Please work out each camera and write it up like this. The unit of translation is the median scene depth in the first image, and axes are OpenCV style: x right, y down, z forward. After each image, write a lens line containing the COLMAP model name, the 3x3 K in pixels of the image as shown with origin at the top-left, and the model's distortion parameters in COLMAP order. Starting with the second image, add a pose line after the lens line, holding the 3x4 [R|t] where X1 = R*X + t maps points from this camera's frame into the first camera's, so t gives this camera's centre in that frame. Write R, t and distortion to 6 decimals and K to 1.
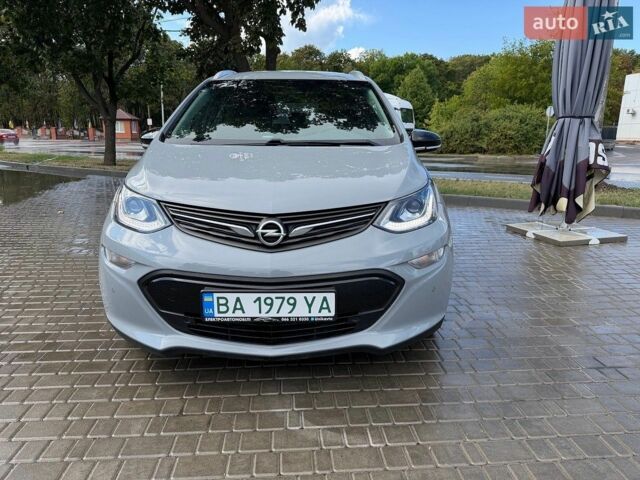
lens RADIAL K [[447.8, 0, 322.3], [0, 447.8, 238.6], [0, 0, 1]] dist [0.036778, -0.050606]
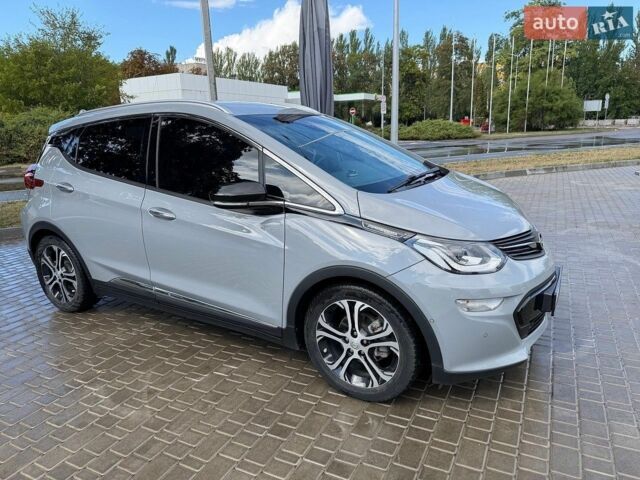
lens RADIAL K [[447.8, 0, 322.3], [0, 447.8, 238.6], [0, 0, 1]] dist [0.036778, -0.050606]
pose [[0.532517, -0.231596, 0.814118, -1.642060], [0.231702, 0.964985, 0.122957, -0.357224], [-0.814088, 0.123156, 0.567532, 0.763150]]
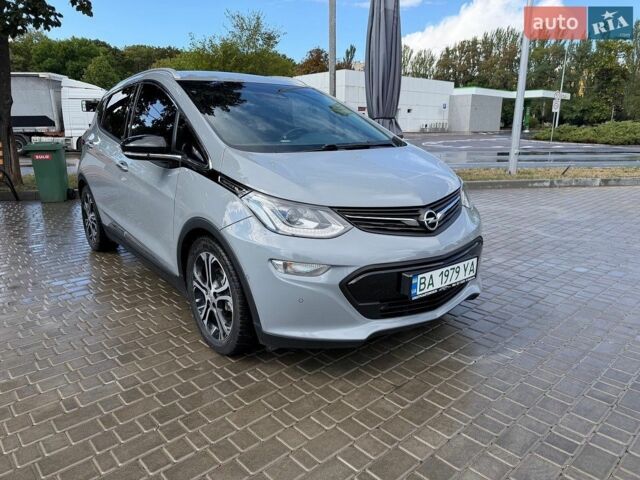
lens RADIAL K [[447.8, 0, 322.3], [0, 447.8, 238.6], [0, 0, 1]] dist [0.036778, -0.050606]
pose [[0.797588, -0.154931, 0.582966, -1.097970], [0.146240, 0.987285, 0.062306, -0.085483], [-0.585207, 0.035559, 0.810104, 0.166747]]
